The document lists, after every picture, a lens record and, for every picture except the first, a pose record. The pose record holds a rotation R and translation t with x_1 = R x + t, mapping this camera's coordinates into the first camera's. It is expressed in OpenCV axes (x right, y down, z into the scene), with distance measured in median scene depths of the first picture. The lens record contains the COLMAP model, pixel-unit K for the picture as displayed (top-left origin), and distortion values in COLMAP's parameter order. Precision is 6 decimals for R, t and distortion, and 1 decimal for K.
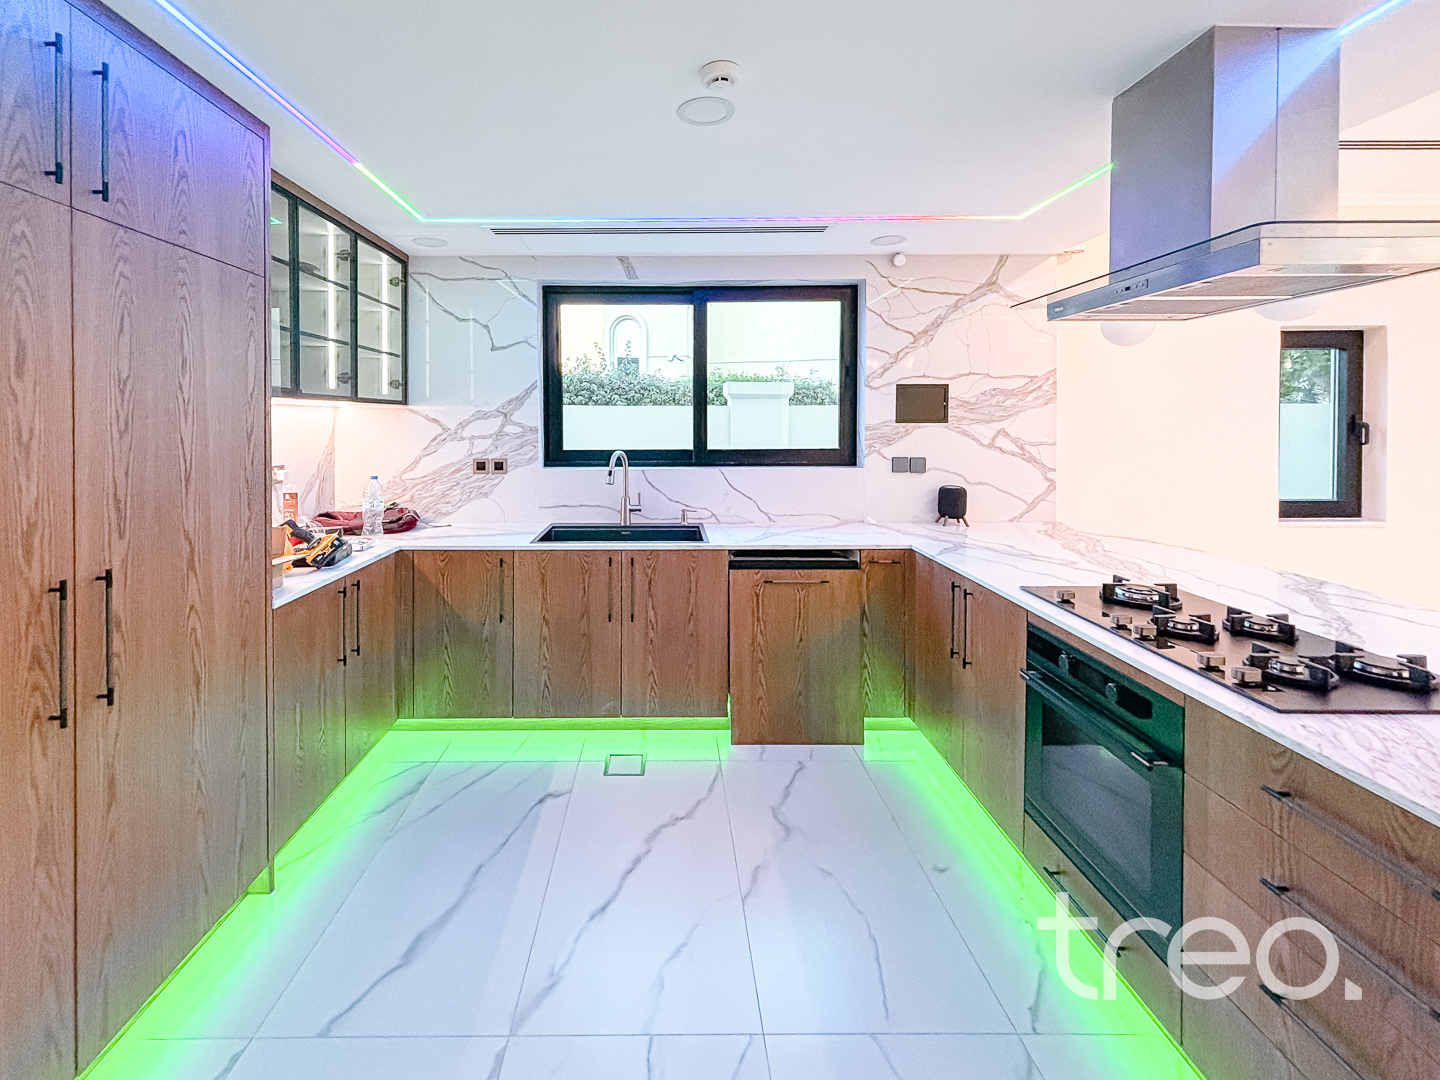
lens RADIAL K [[627.5, 0, 719.5], [0, 627.5, 455.8], [0, 0, 1]] dist [0.001044, -0.000260]
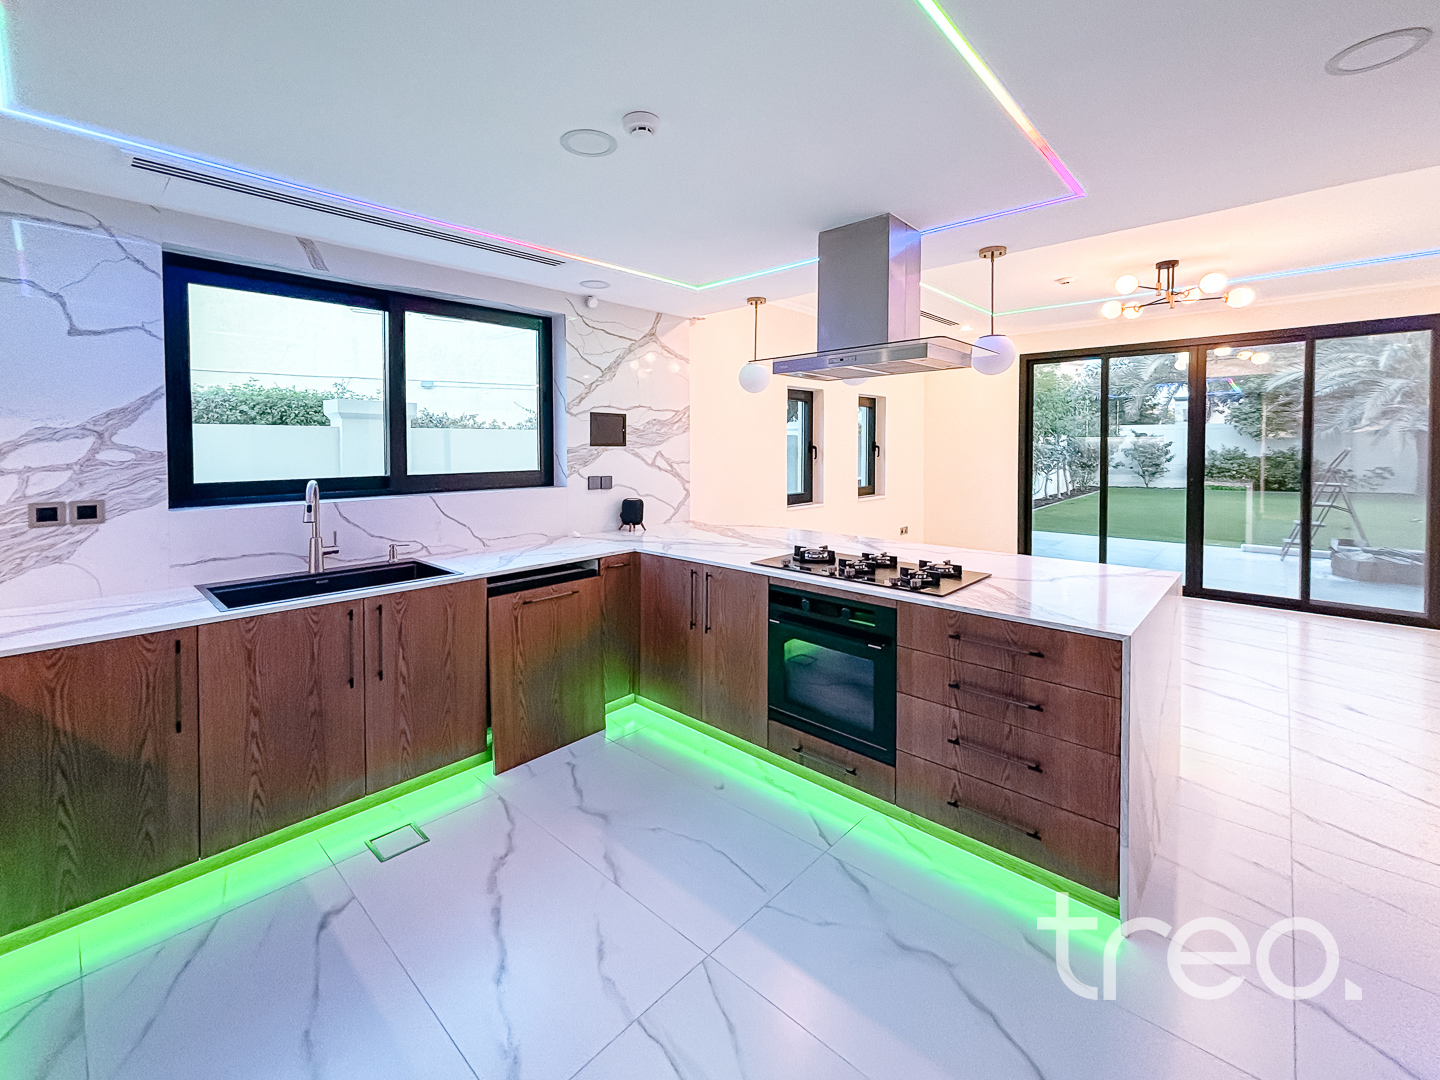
lens RADIAL K [[576.8, 0, 717.0], [0, 576.8, 491.4], [0, 0, 1]] dist [-0.026903, -0.000321]
pose [[0.685736, -0.055238, 0.725751, -0.324569], [0.040746, 0.998466, 0.037495, -0.000512], [-0.726709, 0.003860, 0.686935, 0.119594]]
